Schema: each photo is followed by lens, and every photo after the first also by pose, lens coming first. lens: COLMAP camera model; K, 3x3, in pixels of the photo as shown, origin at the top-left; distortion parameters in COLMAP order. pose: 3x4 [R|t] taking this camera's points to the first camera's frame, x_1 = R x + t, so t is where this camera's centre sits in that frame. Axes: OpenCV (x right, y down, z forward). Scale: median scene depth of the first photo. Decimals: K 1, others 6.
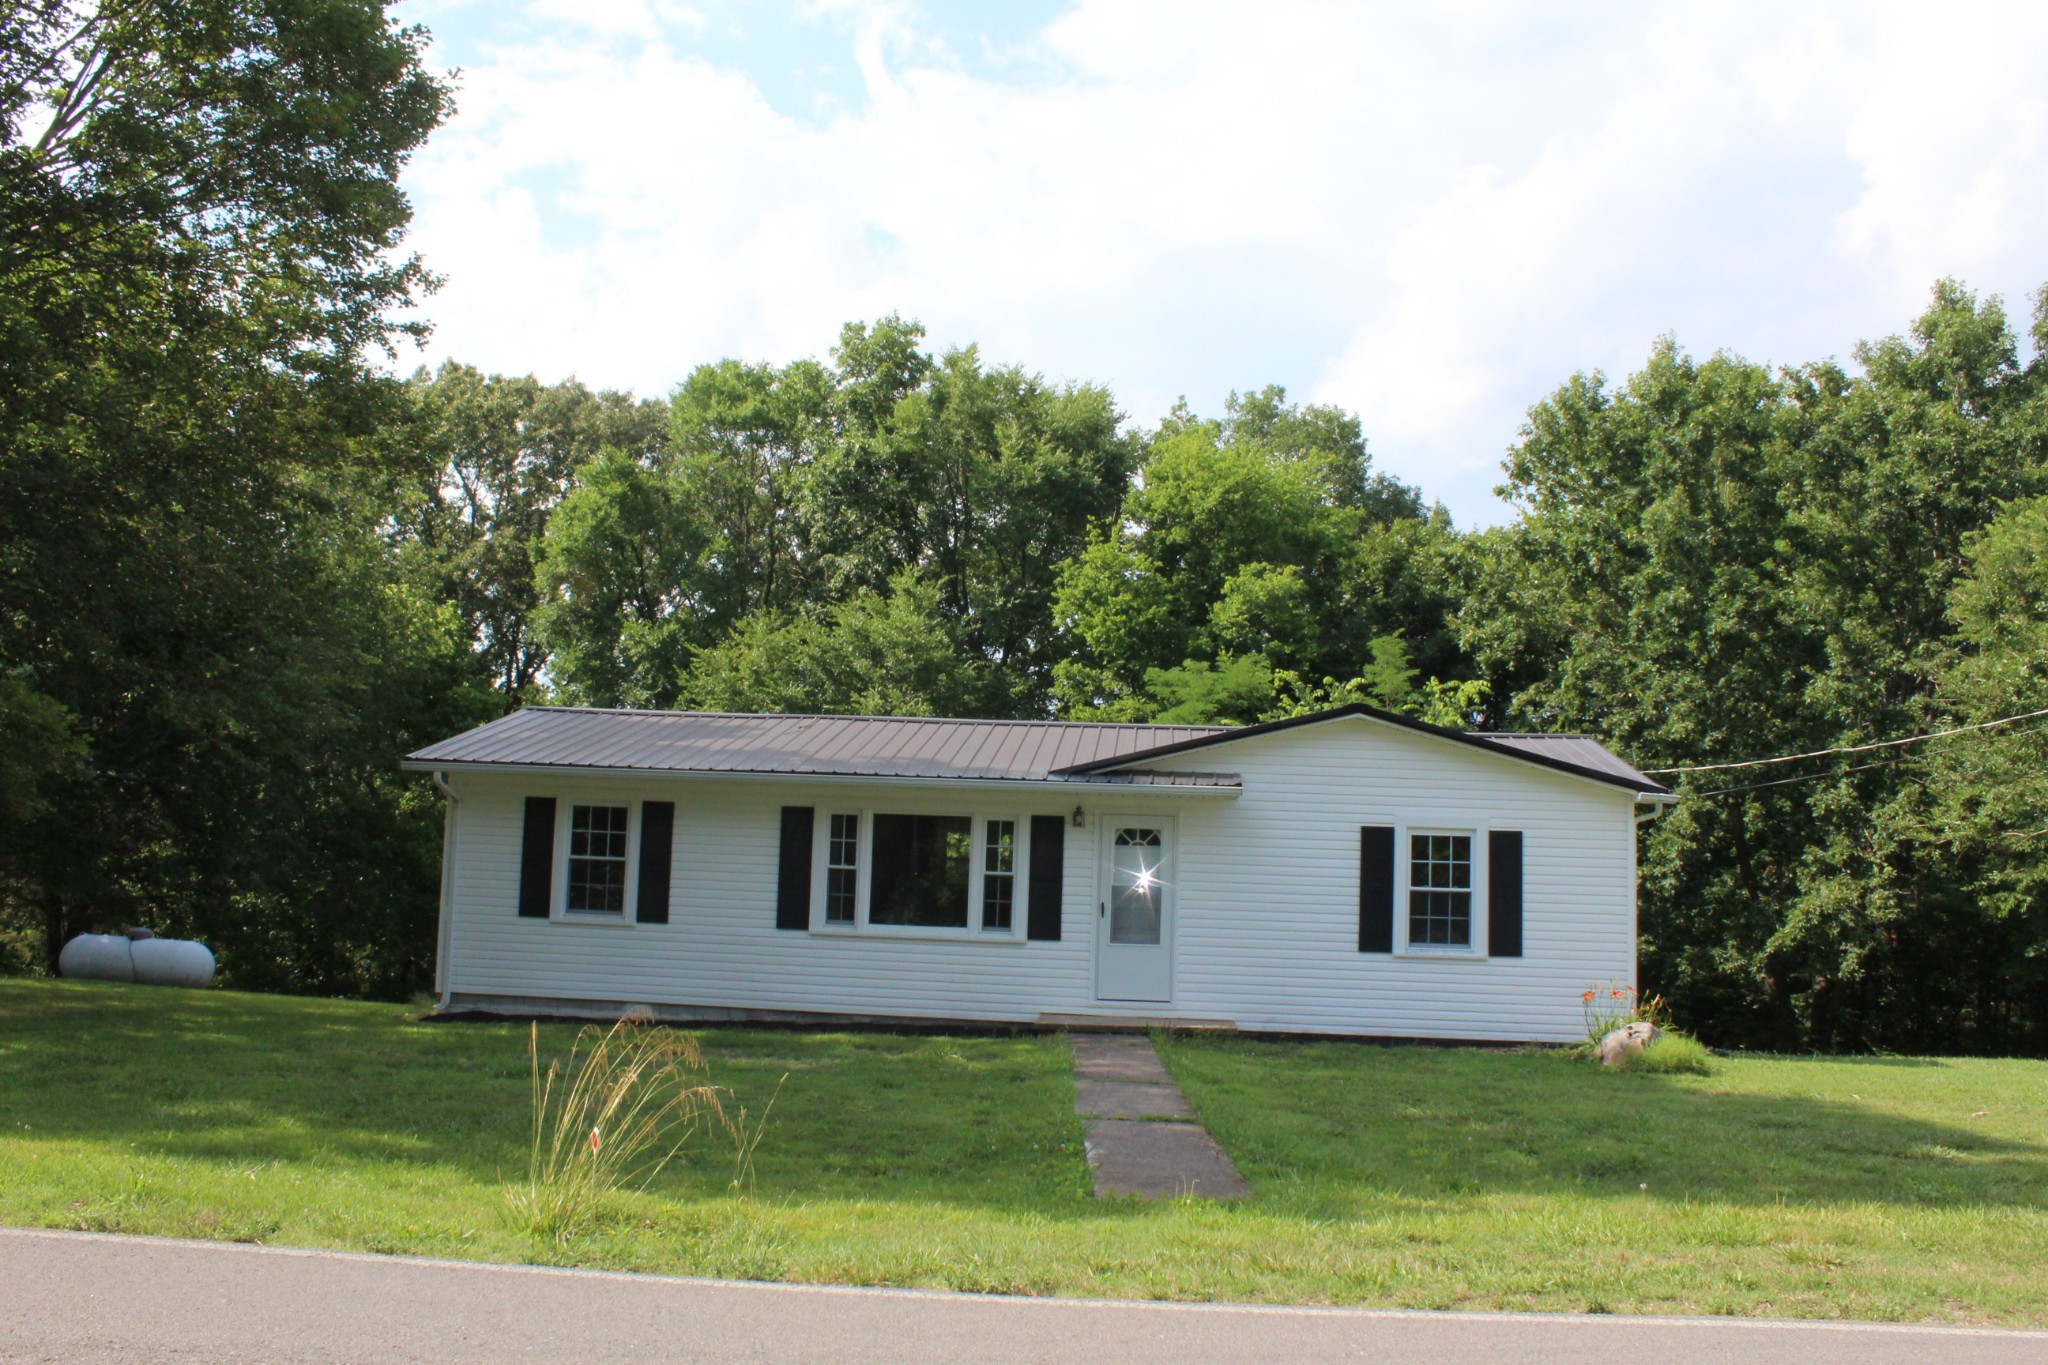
lens RADIAL K [[1712.2, 0, 1014.2], [0, 1712.2, 683.9], [0, 0, 1]] dist [-0.166018, 0.153577]
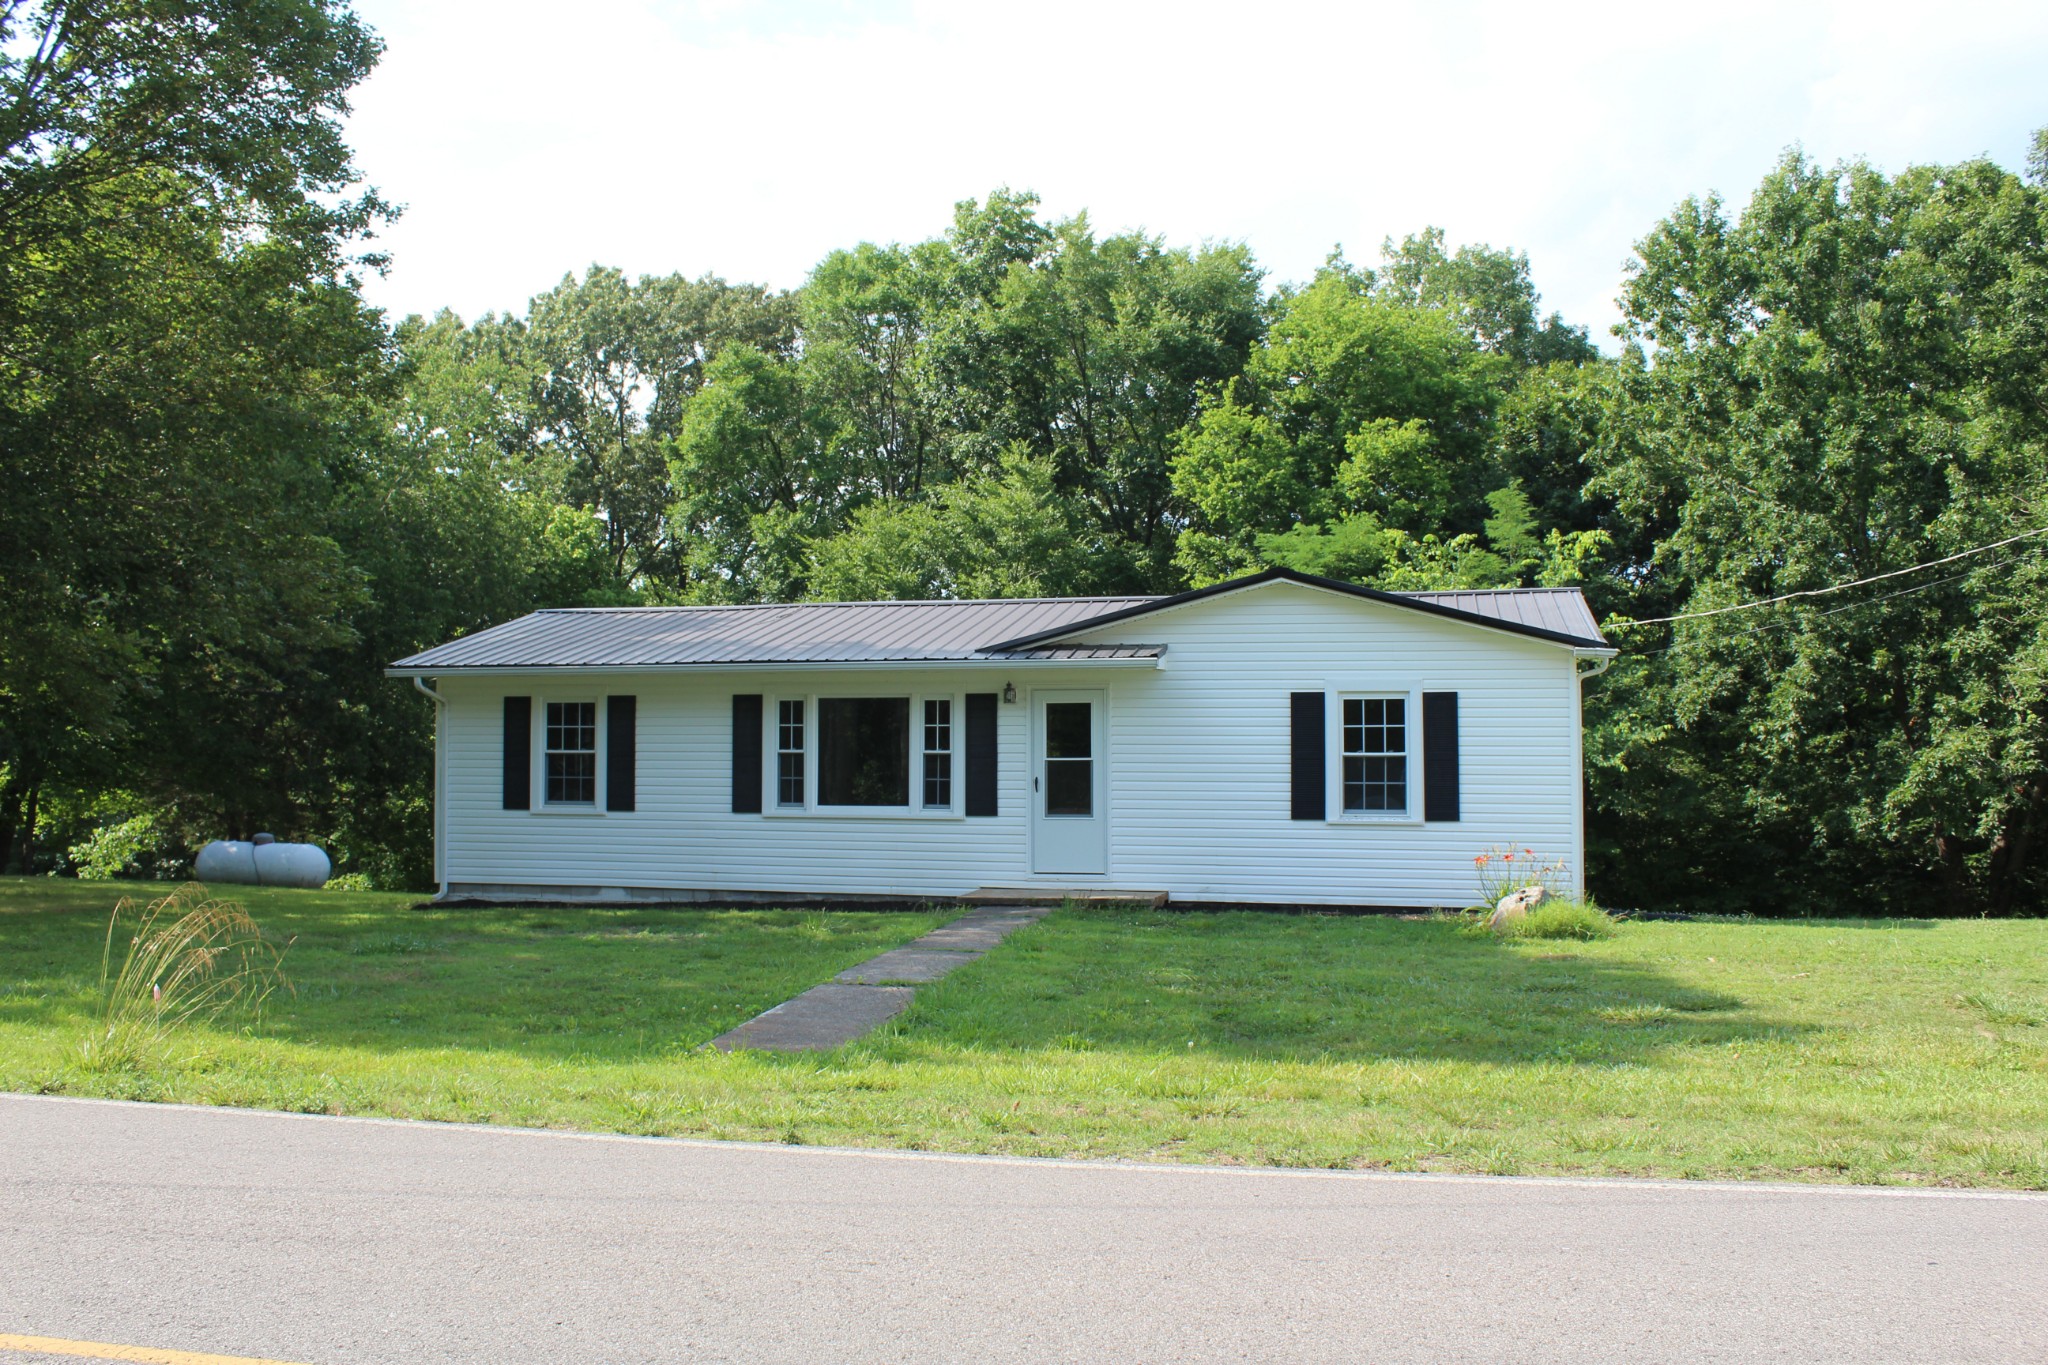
lens RADIAL K [[1766.8, 0, 1004.6], [0, 1766.8, 680.9], [0, 0, 1]] dist [-0.166390, 0.163348]
pose [[0.986468, -0.040960, -0.158756, 0.139912], [0.051896, 0.996511, 0.065364, 0.001401], [0.155525, -0.072719, 0.985152, -0.019059]]
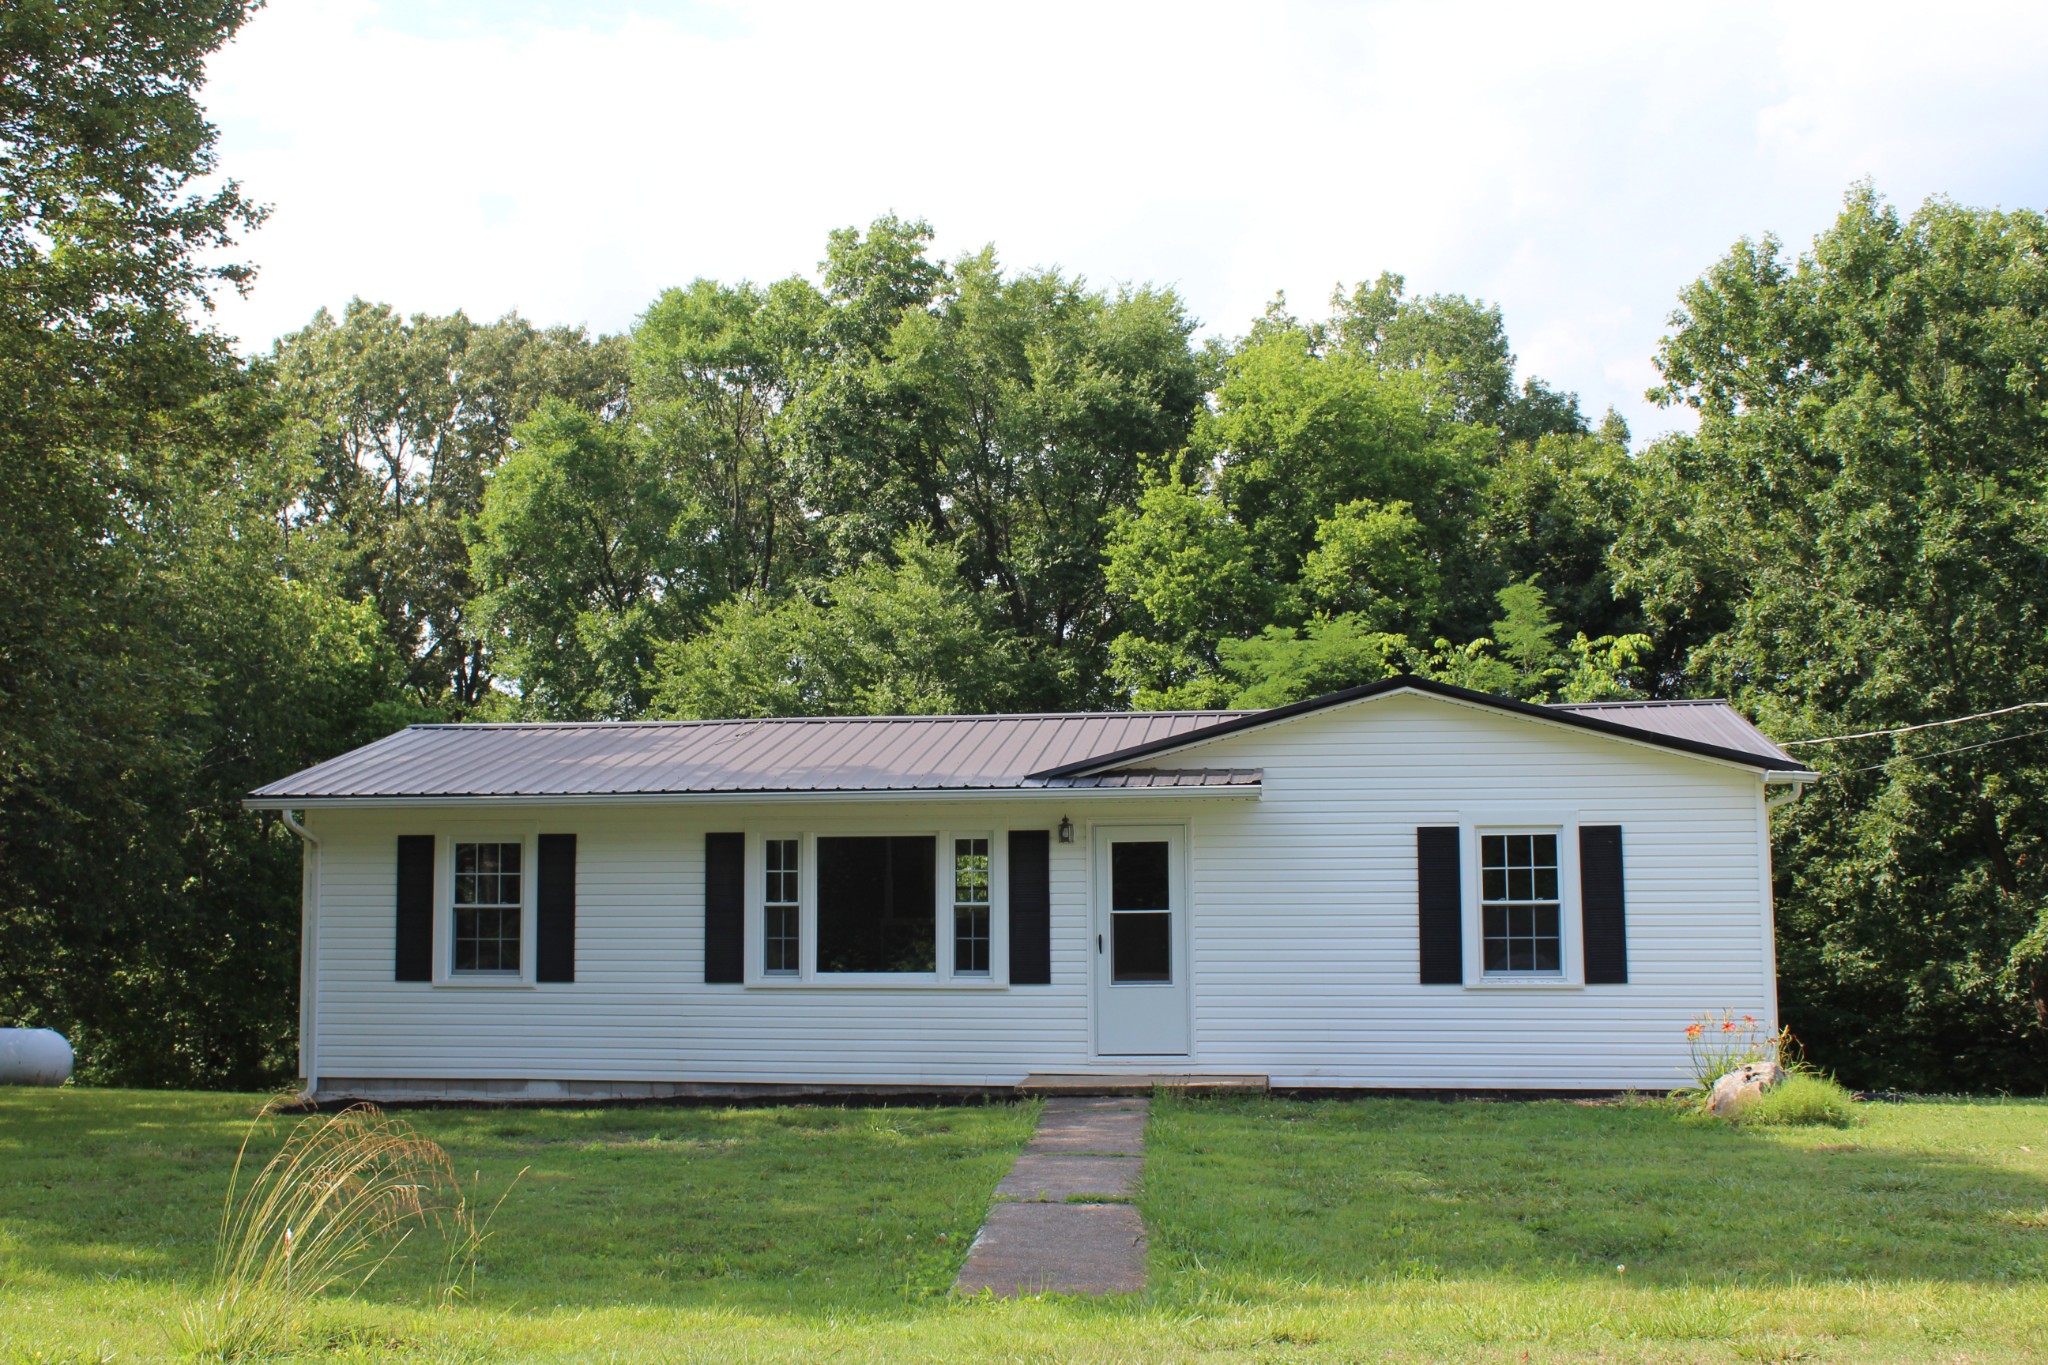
lens RADIAL K [[2142.1, 0, 1000.9], [0, 2142.1, 688.2], [0, 0, 1]] dist [-0.133115, 0.174798]
pose [[0.997309, -0.046895, -0.056344, 0.046967], [0.047478, 0.998831, 0.009059, -0.000170], [0.055853, -0.011710, 0.998370, -0.009475]]
